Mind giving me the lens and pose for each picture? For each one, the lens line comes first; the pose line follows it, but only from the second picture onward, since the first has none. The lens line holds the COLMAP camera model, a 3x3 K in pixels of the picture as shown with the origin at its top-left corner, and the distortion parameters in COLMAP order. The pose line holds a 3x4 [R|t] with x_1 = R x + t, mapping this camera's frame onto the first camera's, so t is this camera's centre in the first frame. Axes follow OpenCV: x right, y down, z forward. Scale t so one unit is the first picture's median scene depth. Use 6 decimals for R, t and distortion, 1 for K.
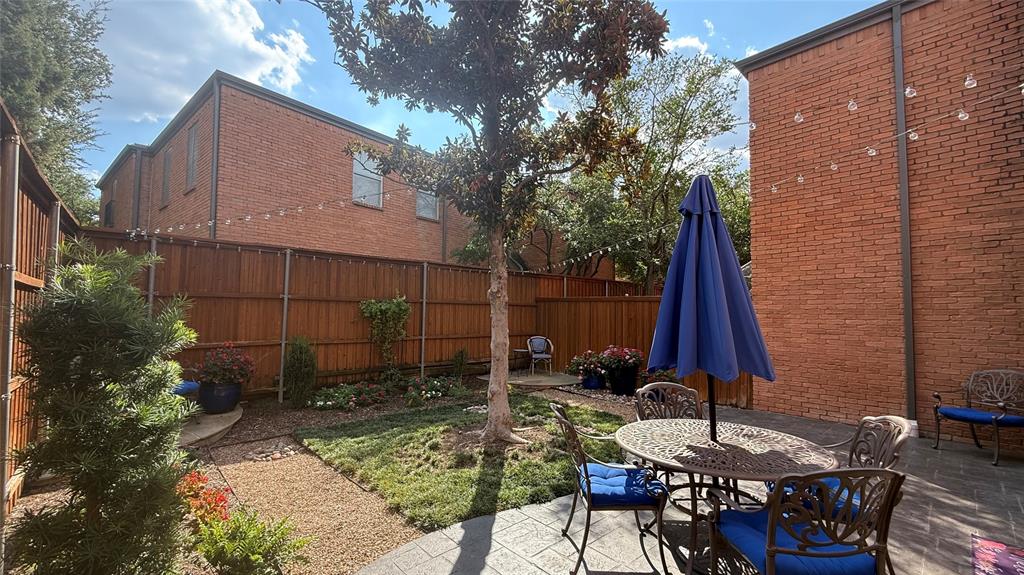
lens RADIAL K [[409.9, 0, 509.3], [0, 409.9, 292.0], [0, 0, 1]] dist [0.000150, -0.000009]
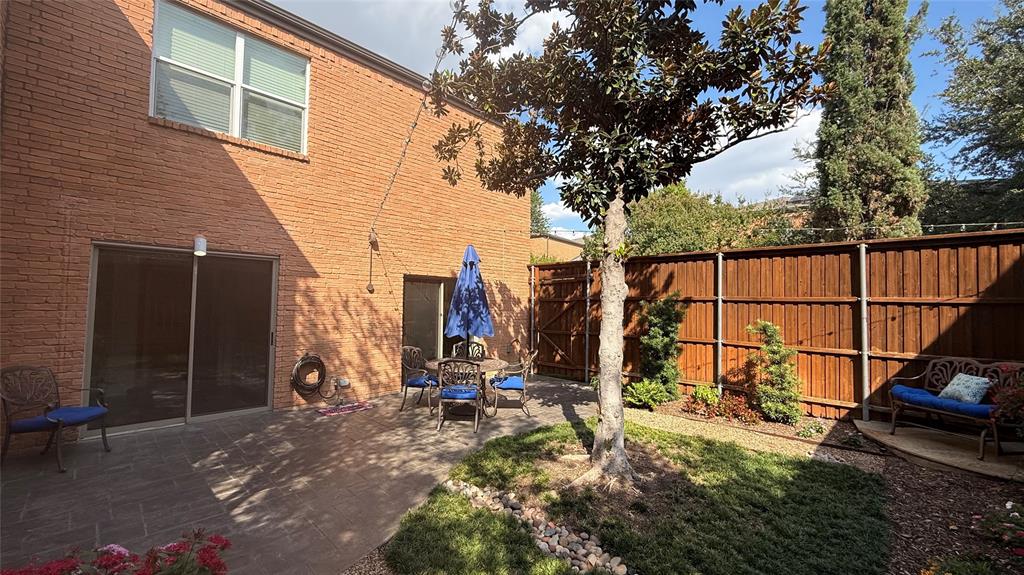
lens RADIAL K [[409.9, 0, 509.3], [0, 409.9, 292.0], [0, 0, 1]] dist [0.000150, -0.000009]
pose [[-0.998359, -0.025432, -0.051310, 0.153093], [-0.021009, 0.996161, -0.084979, 0.058045], [0.053274, -0.083762, -0.995061, 1.298330]]
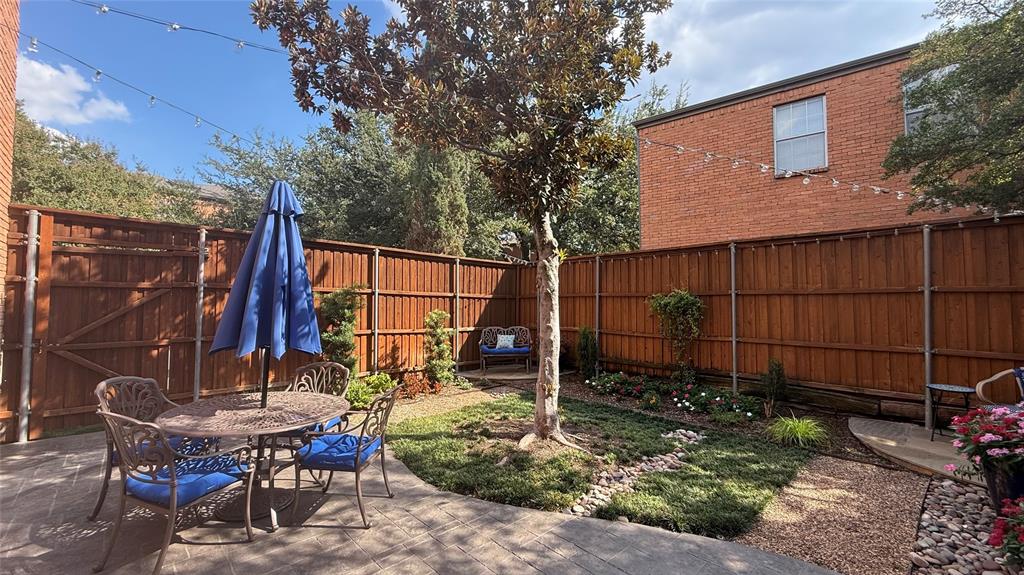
lens RADIAL K [[409.9, 0, 509.3], [0, 409.9, 292.0], [0, 0, 1]] dist [0.000150, -0.000009]
pose [[0.021639, -0.042398, -0.998866, 0.663942], [0.046778, 0.998049, -0.041350, 0.039193], [0.998671, -0.045830, 0.023580, 0.652979]]
